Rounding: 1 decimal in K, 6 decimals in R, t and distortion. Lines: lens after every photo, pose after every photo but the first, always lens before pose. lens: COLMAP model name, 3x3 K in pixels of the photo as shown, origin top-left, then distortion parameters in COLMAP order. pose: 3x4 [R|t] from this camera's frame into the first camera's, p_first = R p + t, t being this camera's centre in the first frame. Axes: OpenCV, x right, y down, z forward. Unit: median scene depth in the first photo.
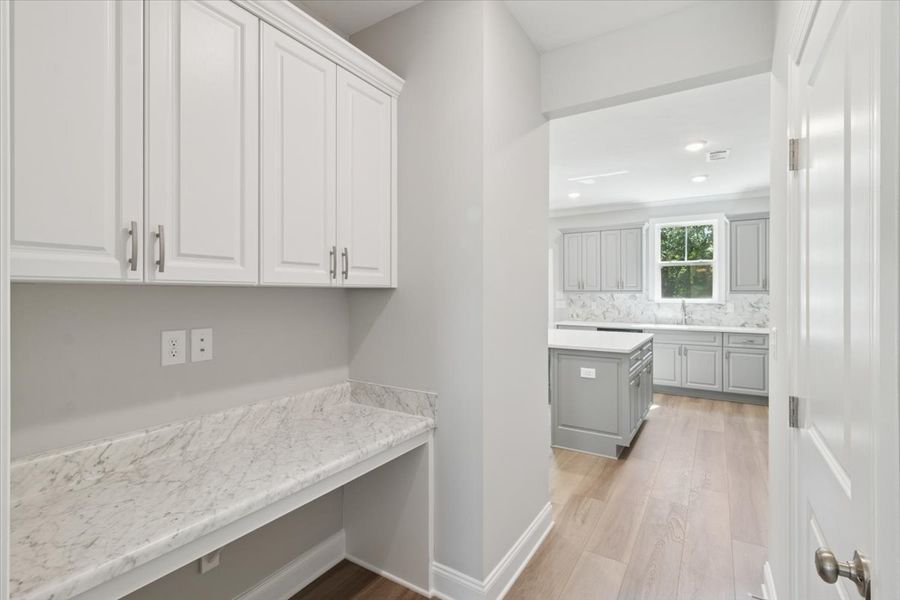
lens RADIAL K [[414.4, 0, 448.5], [0, 414.4, 296.2], [0, 0, 1]] dist [0.007398, -0.000686]
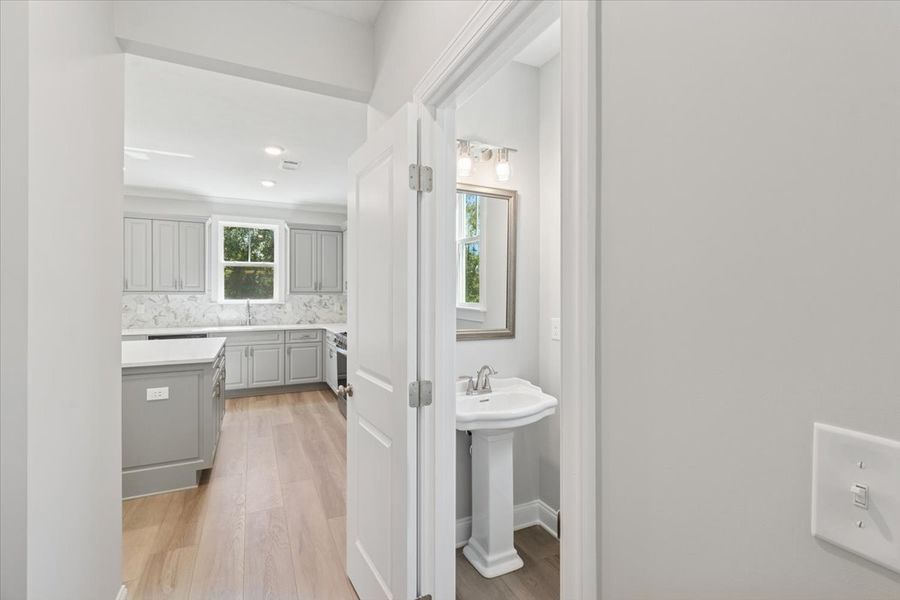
lens RADIAL K [[414.4, 0, 449.0], [0, 414.4, 295.0], [0, 0, 1]] dist [0.007398, -0.000686]
pose [[0.528903, -0.001852, 0.848680, -0.032041], [0.006233, 0.999979, -0.001703, -0.000292], [-0.848659, 0.006190, 0.528904, 0.065892]]
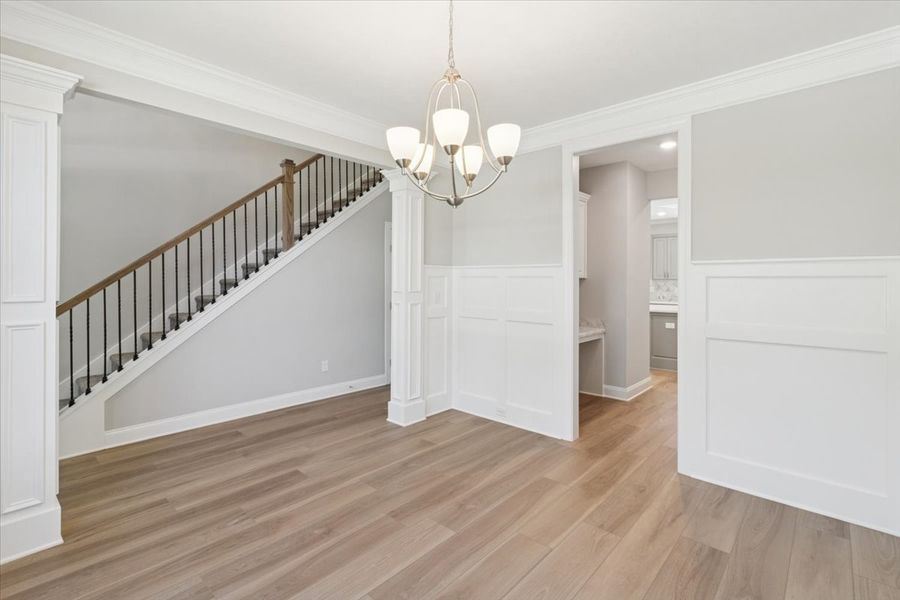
lens RADIAL K [[414.4, 0, 450.7], [0, 414.4, 297.5], [0, 0, 1]] dist [0.007398, -0.000686]
pose [[0.985365, -0.002347, -0.170439, -0.202267], [0.006846, 0.999643, 0.025809, 0.009227], [0.170318, -0.026598, 0.985030, -0.641804]]
